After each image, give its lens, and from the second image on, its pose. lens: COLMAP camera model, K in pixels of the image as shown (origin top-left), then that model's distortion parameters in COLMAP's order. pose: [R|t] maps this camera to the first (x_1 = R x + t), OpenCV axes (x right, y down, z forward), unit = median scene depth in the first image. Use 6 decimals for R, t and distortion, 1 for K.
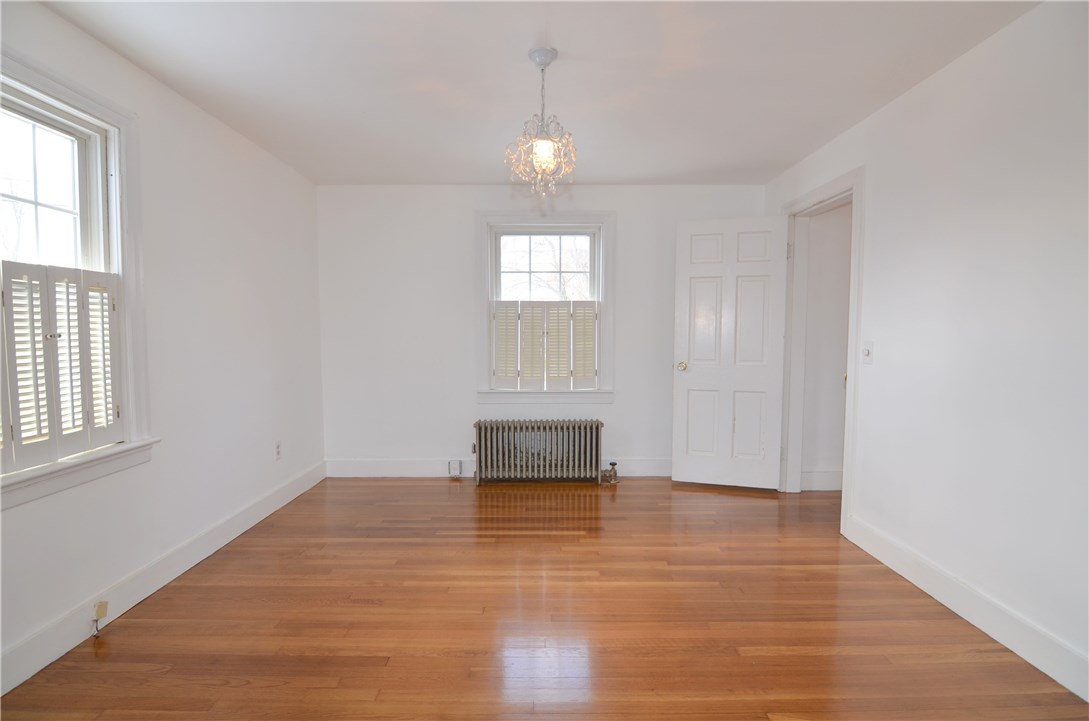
lens RADIAL K [[522.5, 0, 544.5], [0, 522.5, 363.7], [0, 0, 1]] dist [-0.000787, -0.010433]
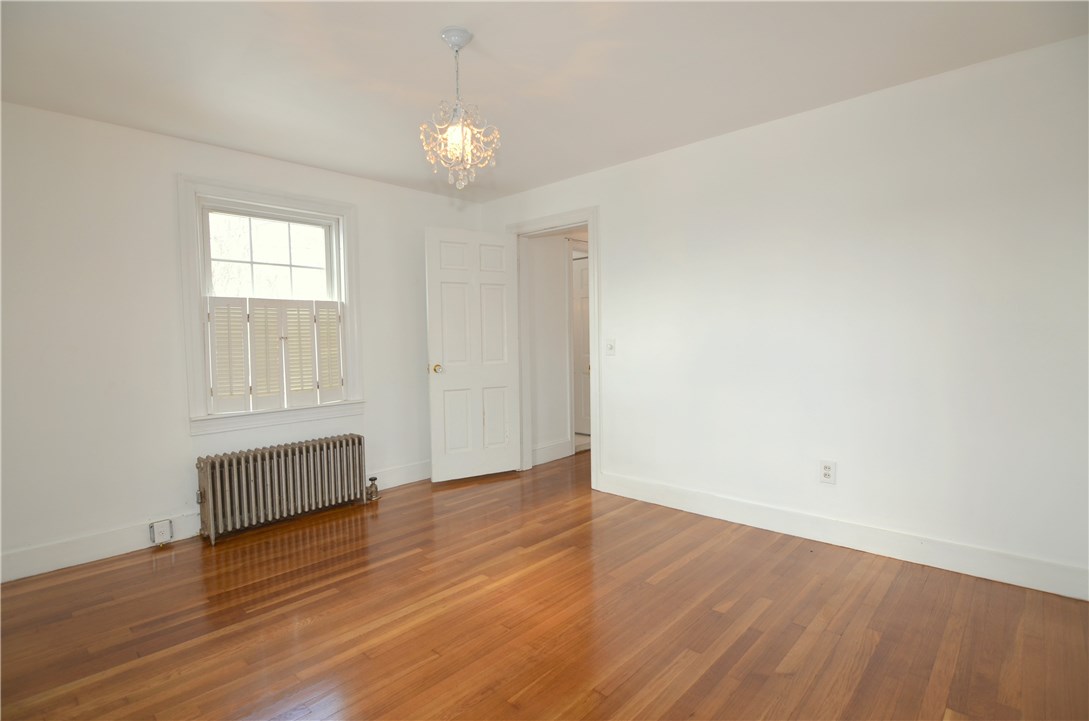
lens RADIAL K [[522.5, 0, 544.5], [0, 522.5, 363.7], [0, 0, 1]] dist [-0.000787, -0.010433]
pose [[0.689032, -0.049888, 0.723011, -0.343683], [0.062371, 0.998009, 0.009423, -0.000999], [-0.722042, 0.038603, 0.690772, 0.149001]]
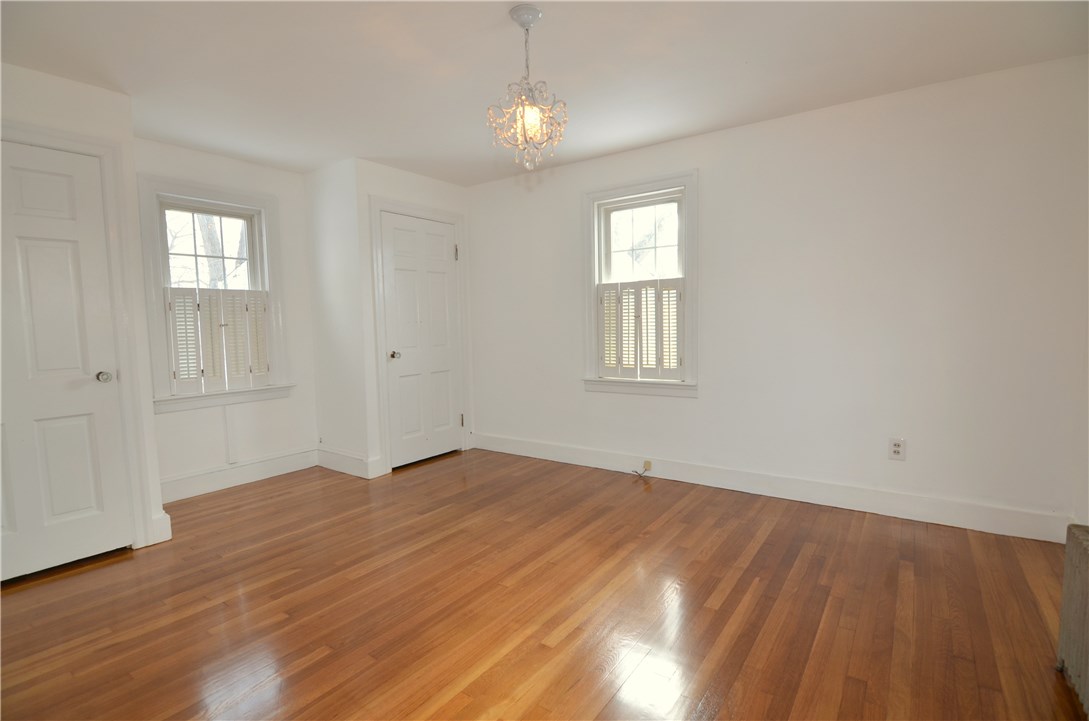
lens RADIAL K [[522.5, 0, 544.5], [0, 522.5, 363.7], [0, 0, 1]] dist [-0.000787, -0.010433]
pose [[-0.585581, 0.068537, -0.807711, 0.441354], [-0.032723, 0.993608, 0.108035, -0.038078], [0.809953, 0.089694, -0.579596, 0.928317]]
